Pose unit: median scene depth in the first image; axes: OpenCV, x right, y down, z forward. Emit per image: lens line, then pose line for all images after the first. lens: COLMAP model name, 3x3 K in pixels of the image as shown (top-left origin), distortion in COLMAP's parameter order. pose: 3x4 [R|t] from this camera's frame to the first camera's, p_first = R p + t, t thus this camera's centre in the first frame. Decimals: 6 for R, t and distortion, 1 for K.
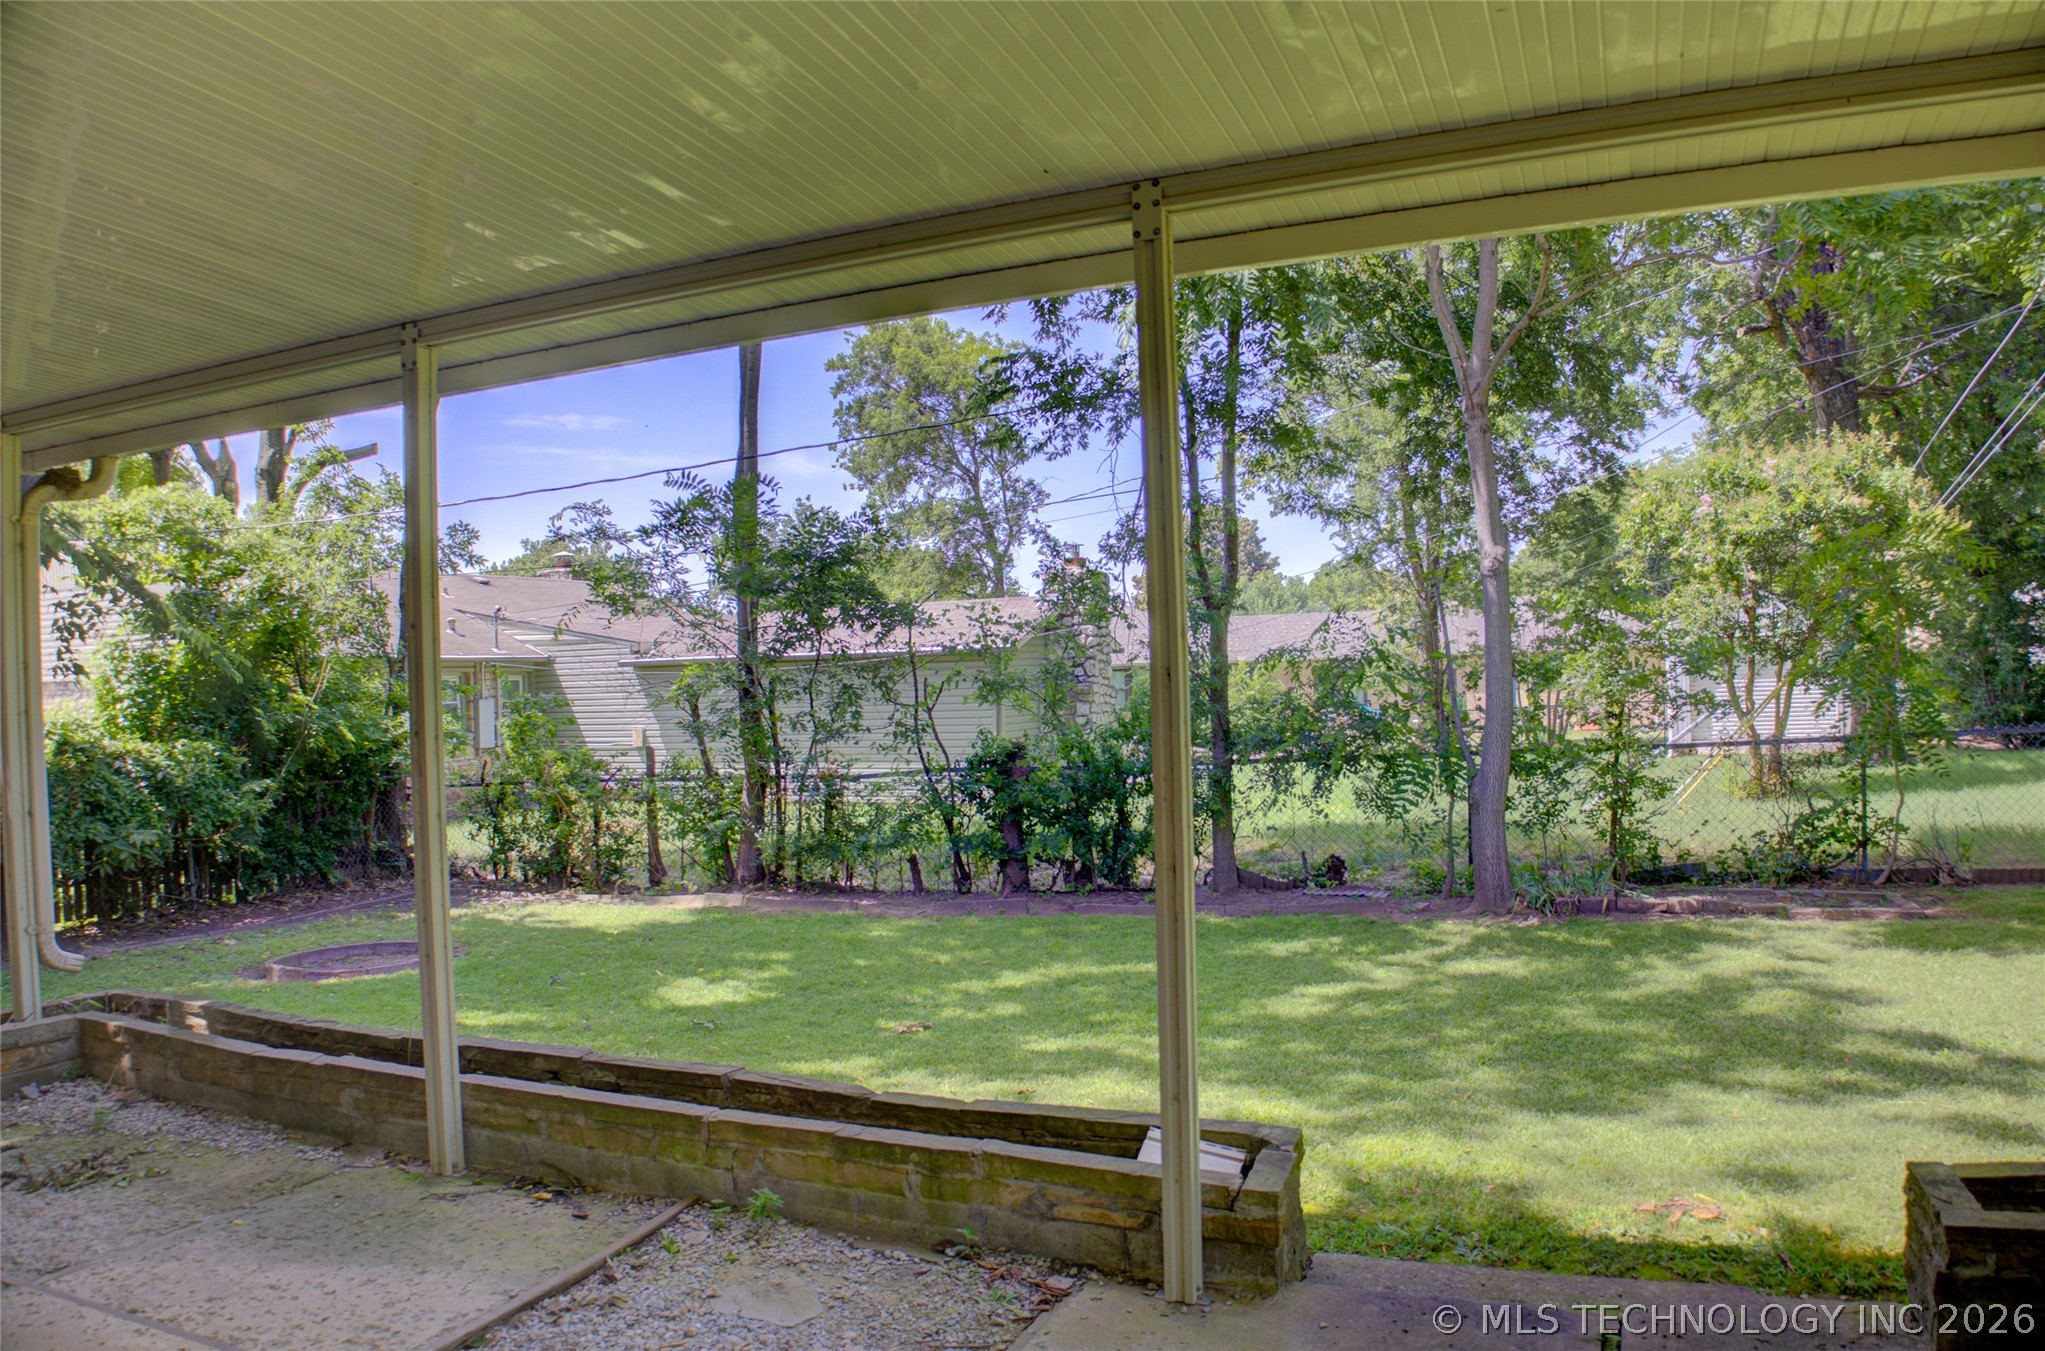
lens RADIAL K [[1412.0, 0, 1016.3], [0, 1412.0, 675.3], [0, 0, 1]] dist [-0.135932, 0.056869]
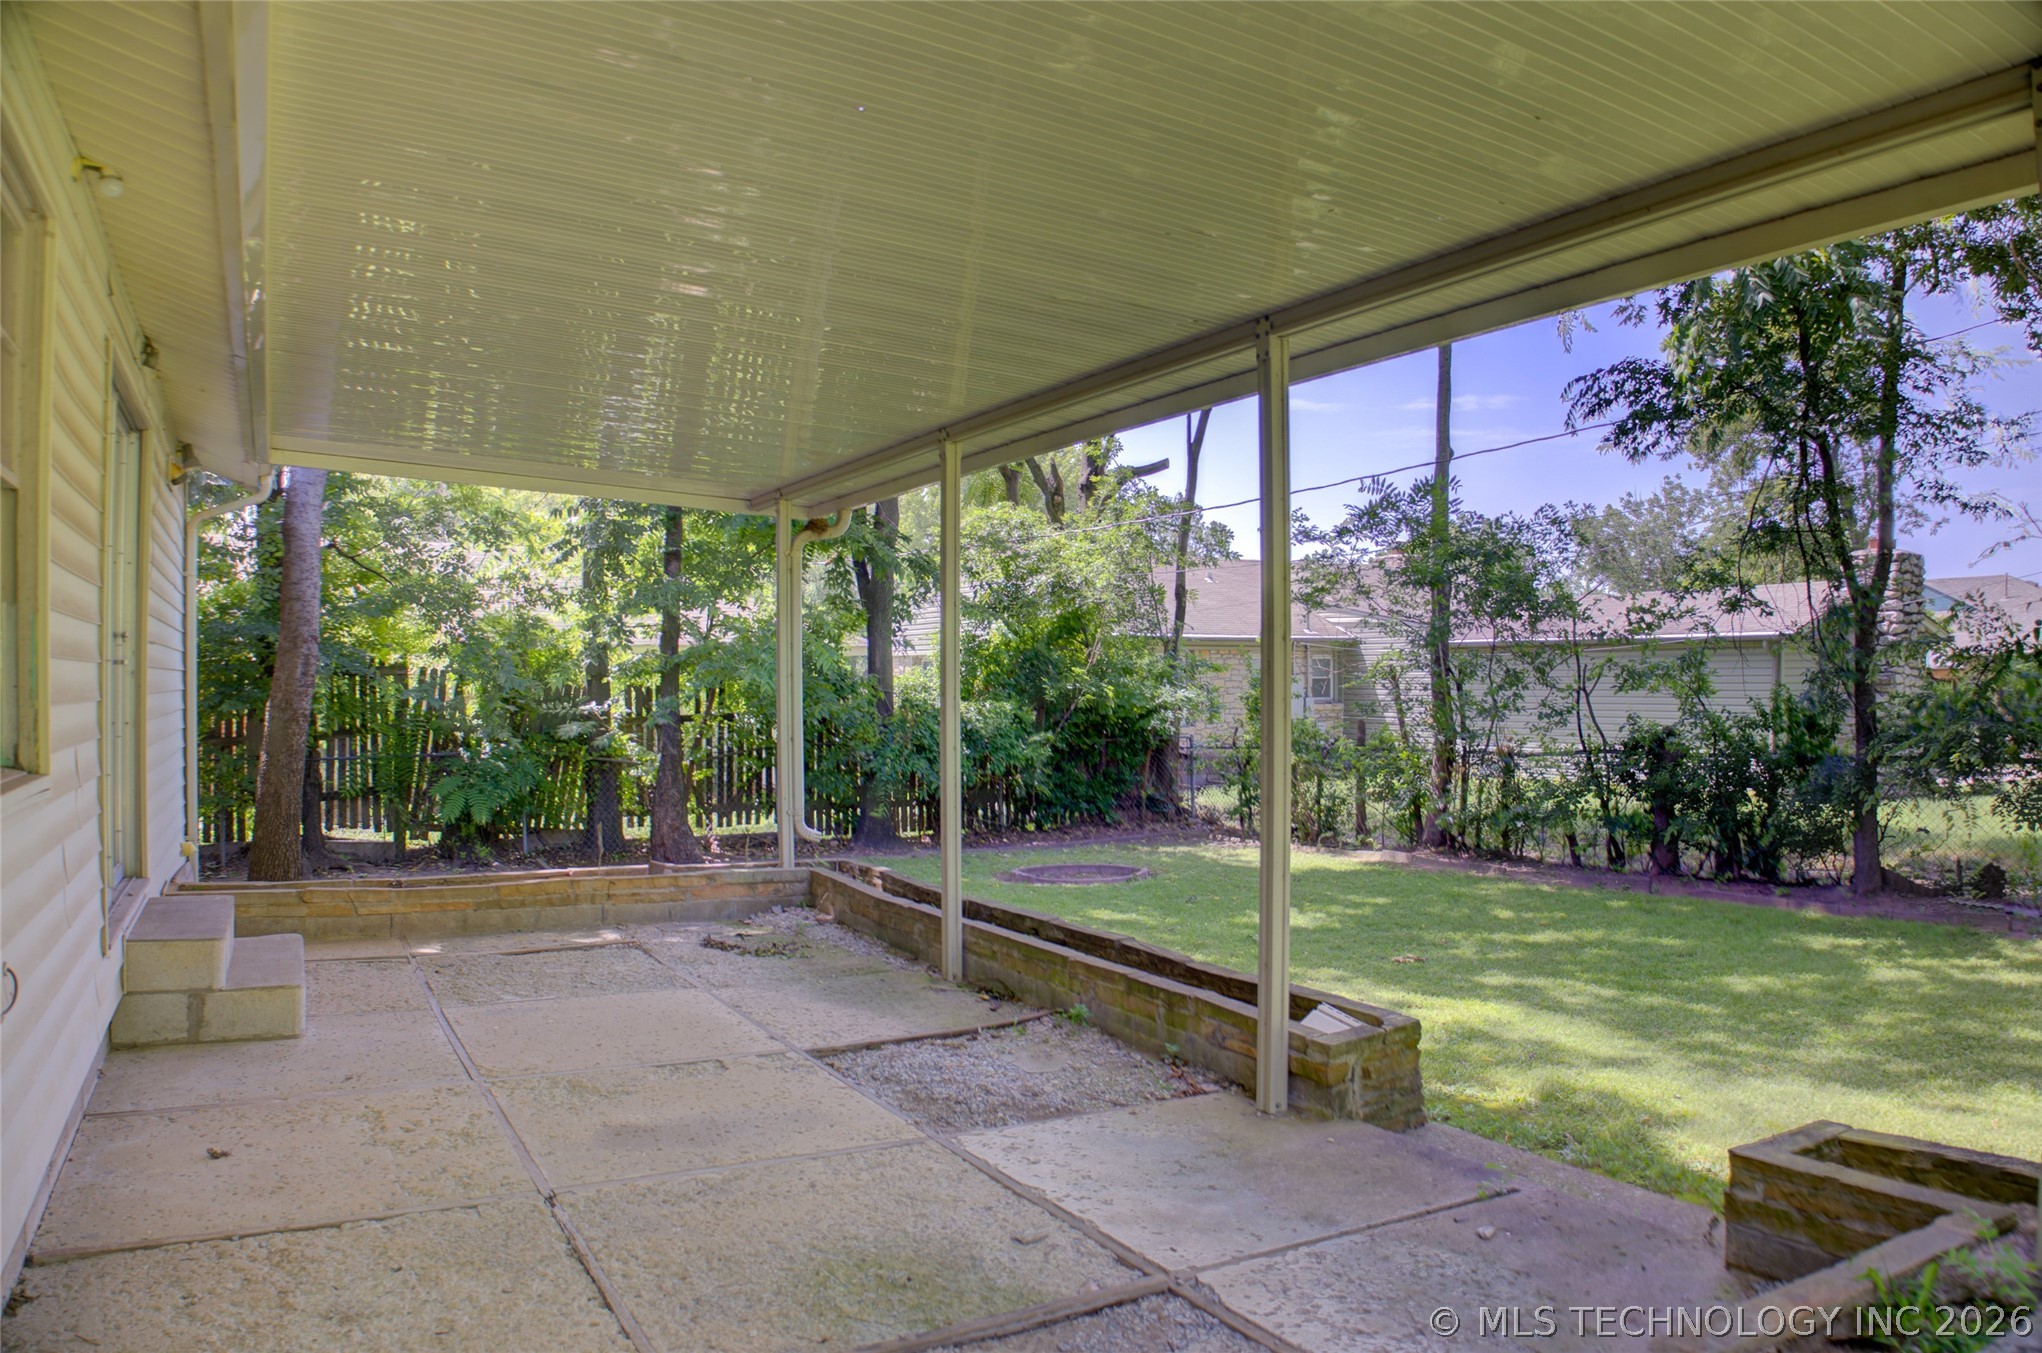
lens RADIAL K [[1410.0, 0, 1000.4], [0, 1410.0, 676.4], [0, 0, 1]] dist [-0.135932, 0.056869]
pose [[0.796083, 0.023904, -0.604716, 0.209298], [-0.013943, 0.999679, 0.021161, -0.004715], [0.605027, -0.008414, 0.796160, -0.082168]]
